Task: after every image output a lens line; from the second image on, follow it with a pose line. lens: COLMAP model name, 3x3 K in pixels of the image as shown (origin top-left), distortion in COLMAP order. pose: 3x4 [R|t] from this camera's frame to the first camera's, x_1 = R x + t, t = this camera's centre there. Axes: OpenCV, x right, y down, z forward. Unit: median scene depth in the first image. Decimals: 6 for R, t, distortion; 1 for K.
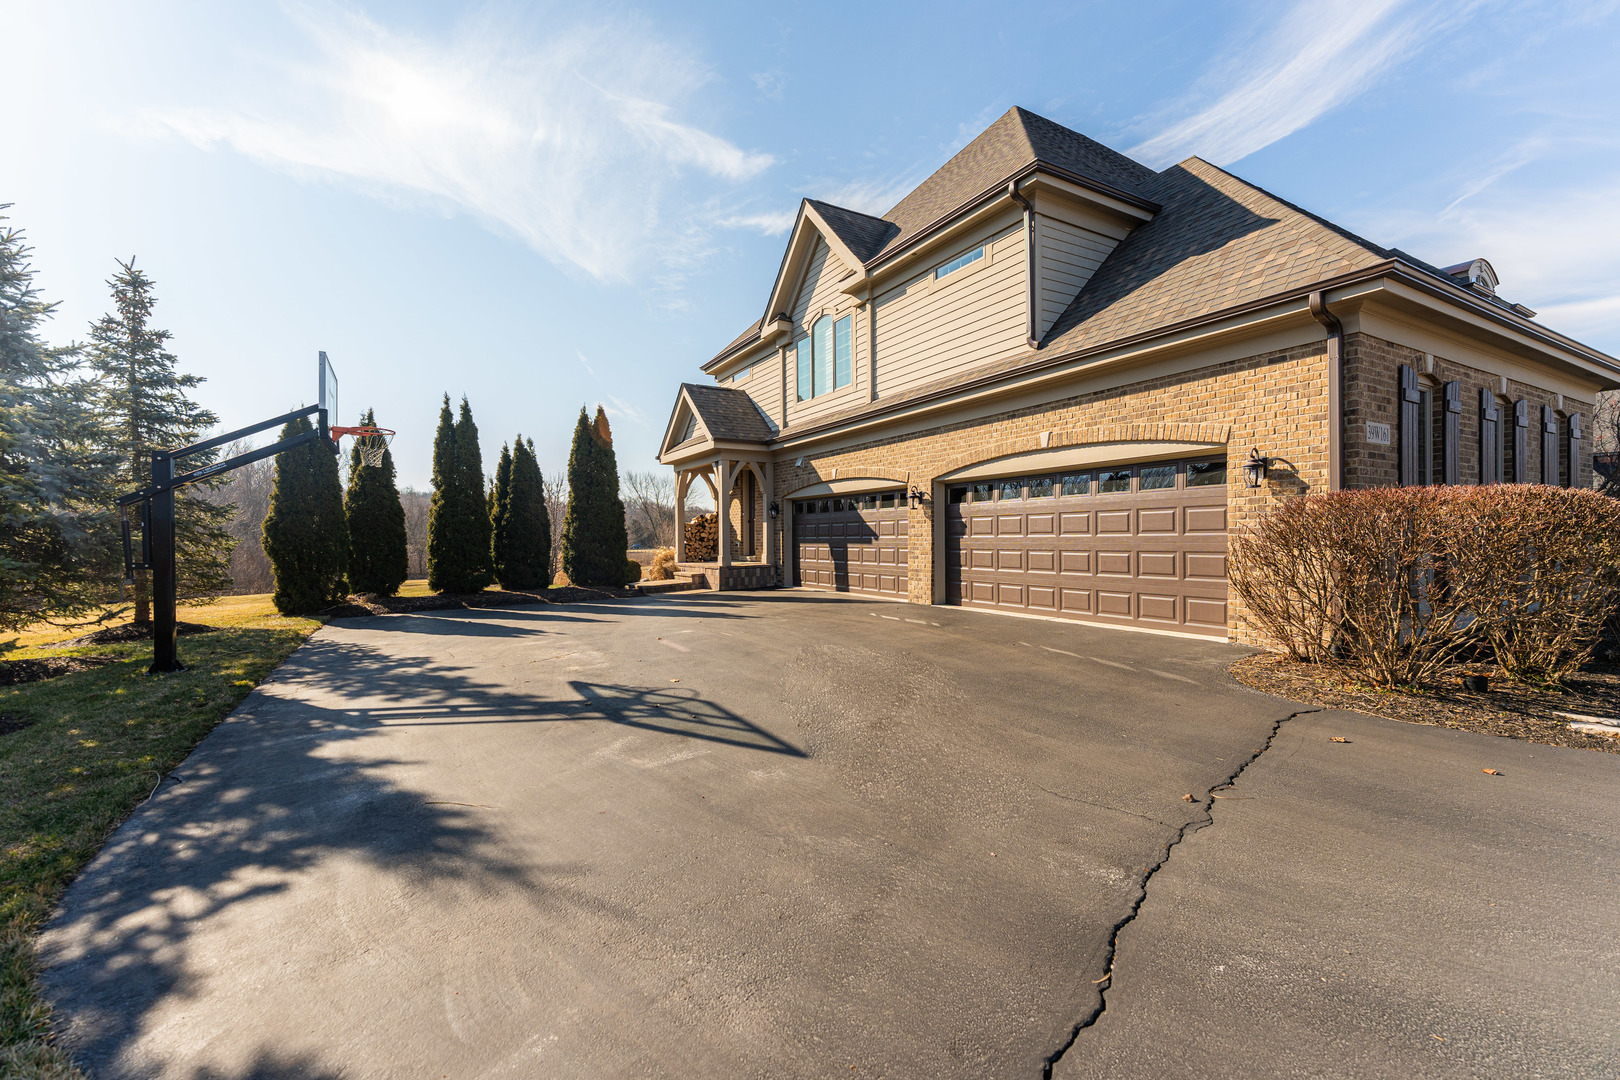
lens RADIAL K [[672.4, 0, 801.8], [0, 672.4, 529.8], [0, 0, 1]] dist [0.007507, -0.001169]
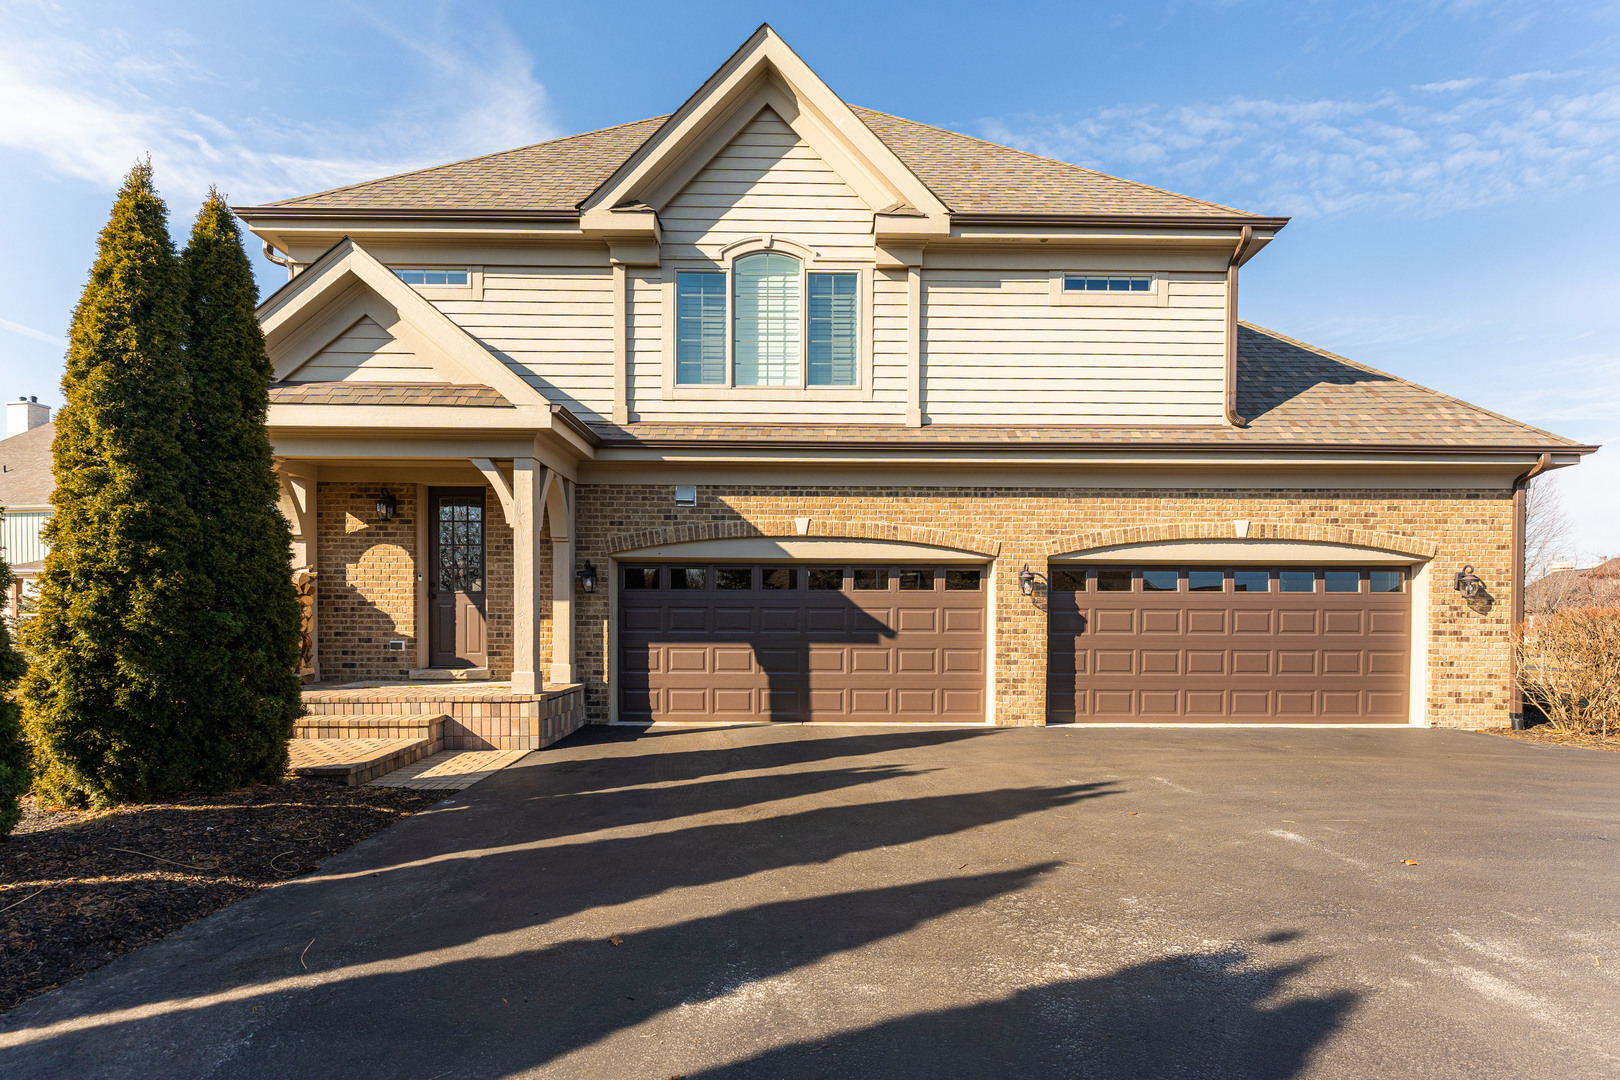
lens RADIAL K [[740.6, 0, 794.3], [0, 740.6, 630.4], [0, 0, 1]] dist [0.002986, -0.001213]
pose [[0.484435, 0.004307, 0.874817, -0.578865], [-0.017792, 0.999830, 0.004930, 0.006133], [-0.874646, -0.017953, 0.484429, 0.749738]]
